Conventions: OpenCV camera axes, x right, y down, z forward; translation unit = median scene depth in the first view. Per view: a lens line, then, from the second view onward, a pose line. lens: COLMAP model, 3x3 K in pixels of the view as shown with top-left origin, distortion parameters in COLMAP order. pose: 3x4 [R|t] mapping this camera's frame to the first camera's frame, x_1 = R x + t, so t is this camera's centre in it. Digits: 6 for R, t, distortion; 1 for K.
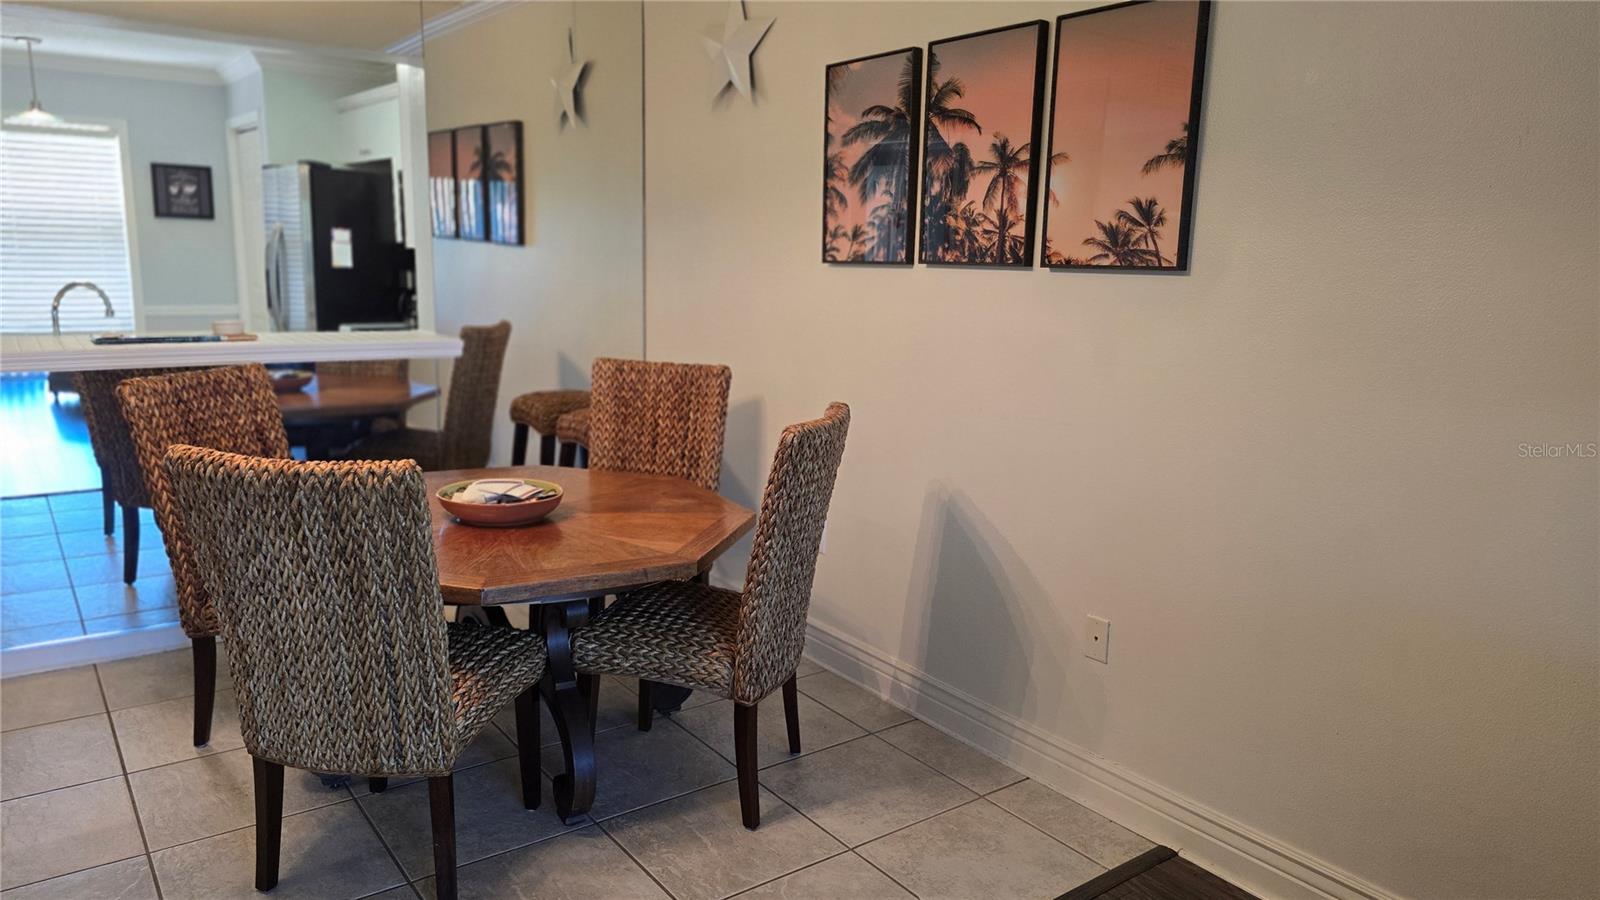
lens RADIAL K [[1067.0, 0, 807.9], [0, 1067.0, 454.6], [0, 0, 1]] dist [0.072884, -0.070099]
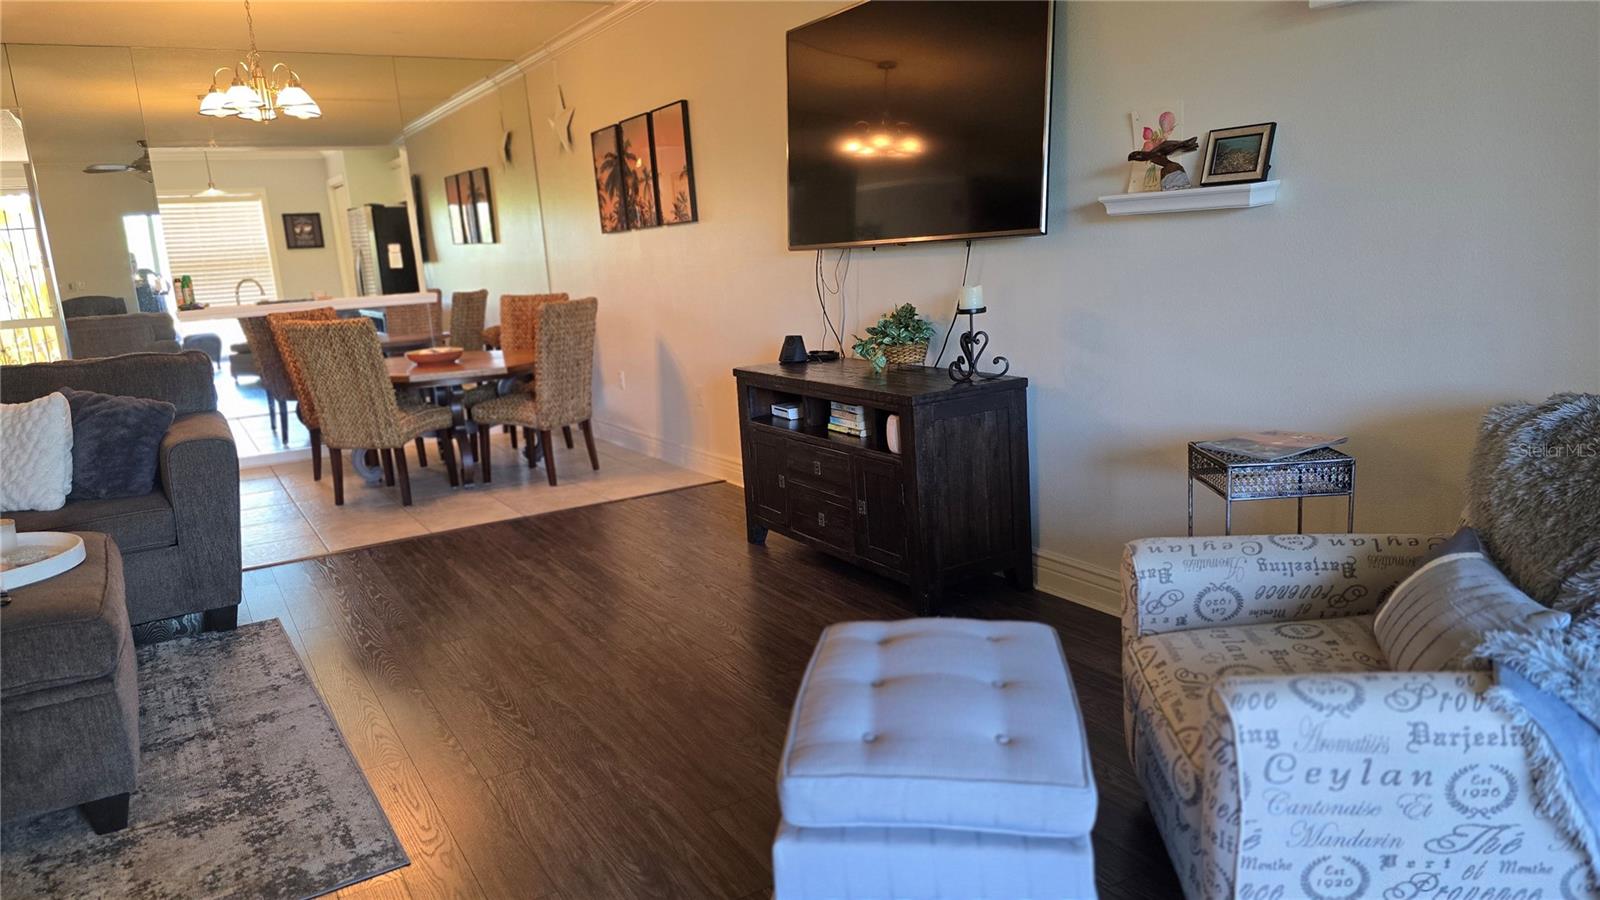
lens RADIAL K [[1067.0, 0, 788.2], [0, 1067.0, 461.5], [0, 0, 1]] dist [0.072884, -0.070099]
pose [[0.989093, -0.068938, -0.130163, 0.586398], [0.071142, 0.997390, 0.012353, 0.237635], [0.128972, -0.021478, 0.991416, -0.911742]]
